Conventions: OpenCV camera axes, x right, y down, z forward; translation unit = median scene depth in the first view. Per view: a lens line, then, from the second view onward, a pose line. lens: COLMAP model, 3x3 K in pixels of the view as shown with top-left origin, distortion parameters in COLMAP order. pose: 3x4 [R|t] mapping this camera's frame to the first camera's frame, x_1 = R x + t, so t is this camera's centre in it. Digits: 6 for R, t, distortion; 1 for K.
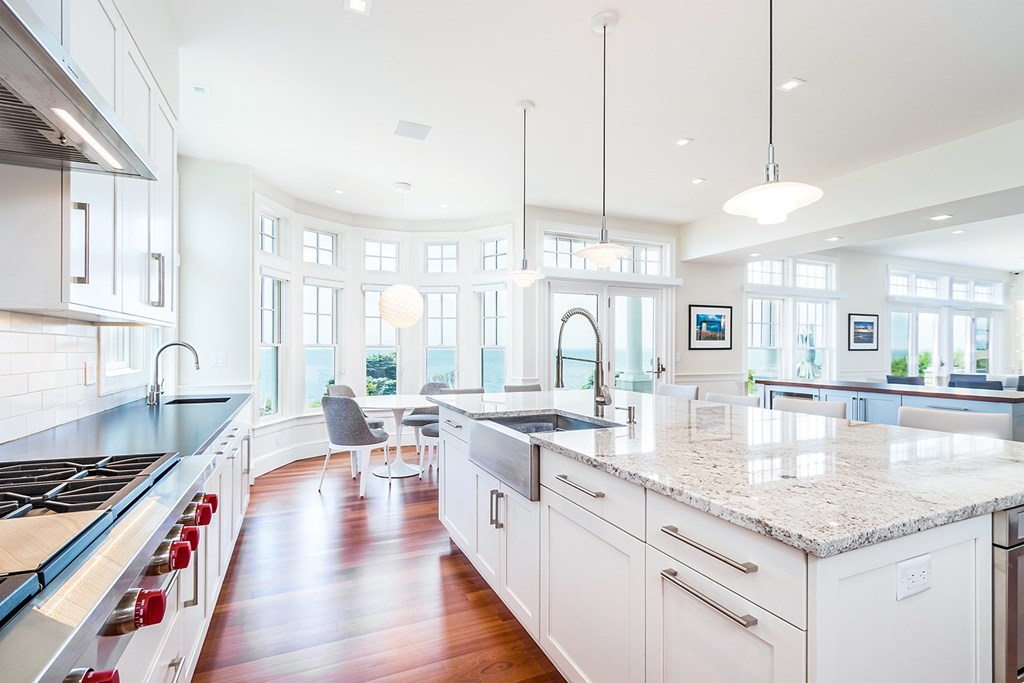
lens RADIAL K [[443.9, 0, 481.1], [0, 443.9, 350.4], [0, 0, 1]] dist [-0.000149, -0.000172]
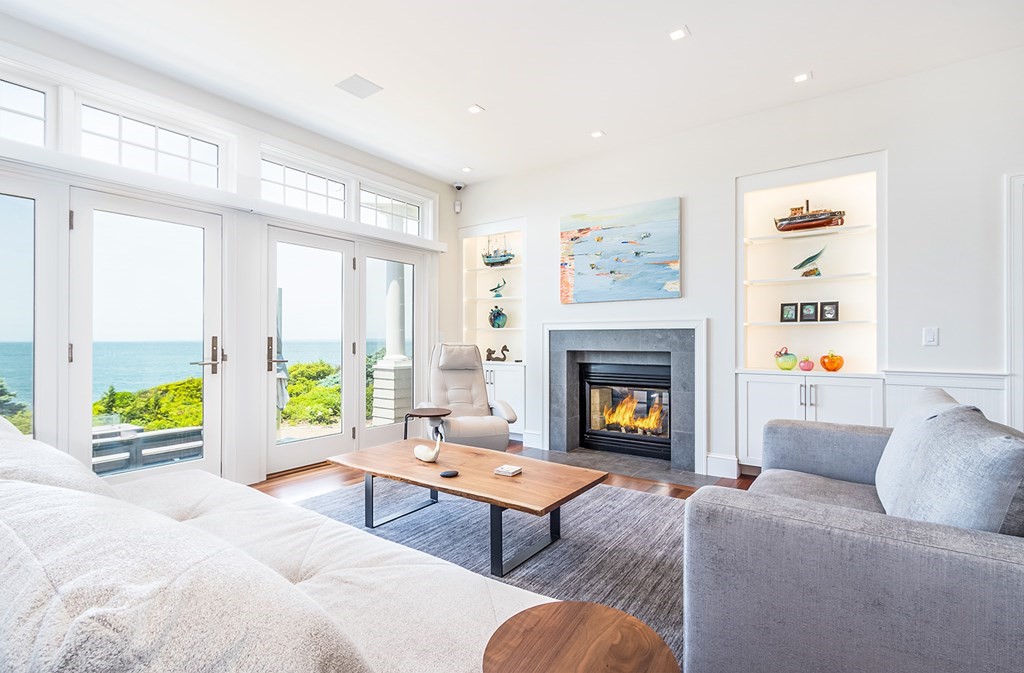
lens RADIAL K [[463.0, 0, 512.0], [0, 463.0, 336.5], [0, 0, 1]] dist [-0.002154, -0.000175]
pose [[0.852474, 0.002265, 0.522764, 1.213414], [-0.004589, 0.999985, 0.003151, 0.011956], [-0.522749, -0.005085, 0.852472, 0.594575]]
